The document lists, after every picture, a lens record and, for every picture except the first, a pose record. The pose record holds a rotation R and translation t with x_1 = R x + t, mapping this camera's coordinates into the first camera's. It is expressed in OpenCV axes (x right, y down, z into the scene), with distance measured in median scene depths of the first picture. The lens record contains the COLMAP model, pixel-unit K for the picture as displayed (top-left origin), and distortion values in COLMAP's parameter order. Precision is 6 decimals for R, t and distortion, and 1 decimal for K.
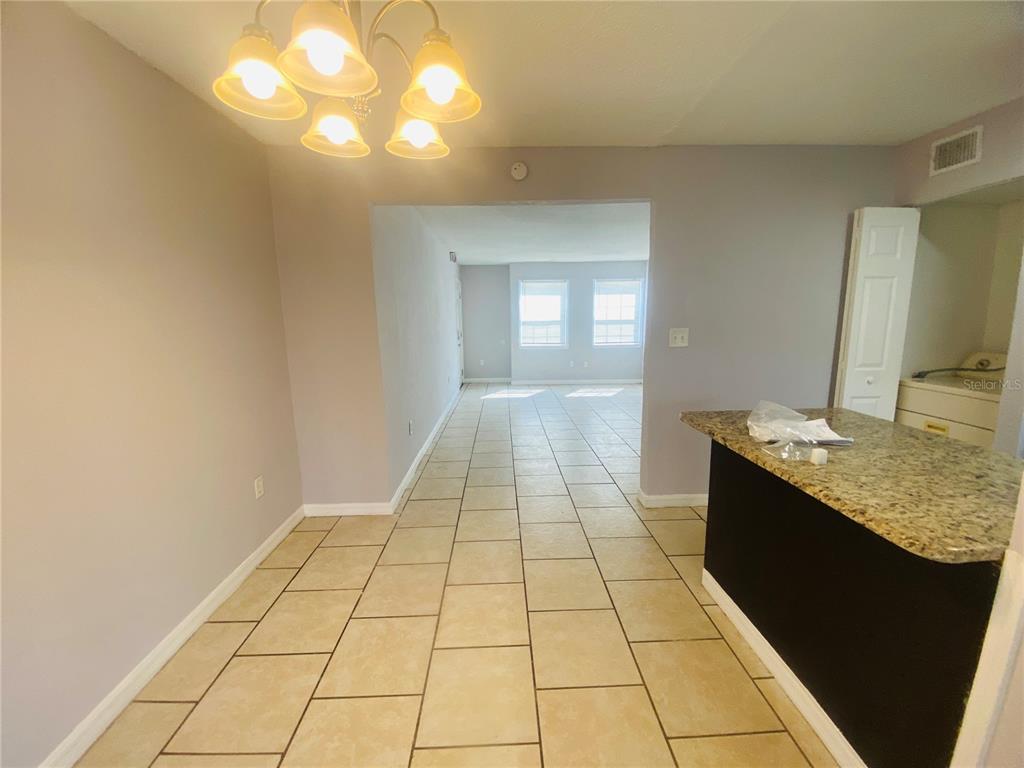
lens RADIAL K [[420.4, 0, 521.2], [0, 420.4, 382.8], [0, 0, 1]] dist [0.000617, -0.005026]
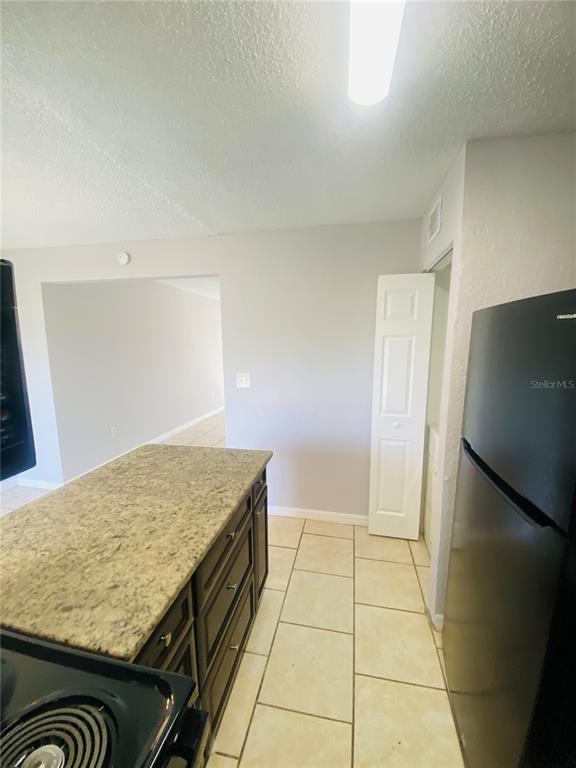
lens RADIAL K [[315.3, 0, 287.3], [0, 315.3, 383.4], [0, 0, 1]] dist [0.000617, -0.005026]
pose [[0.967131, 0.047701, -0.249763, 1.555036], [-0.053938, 0.998379, -0.018182, -0.184196], [0.248491, 0.031056, 0.968136, 0.230283]]
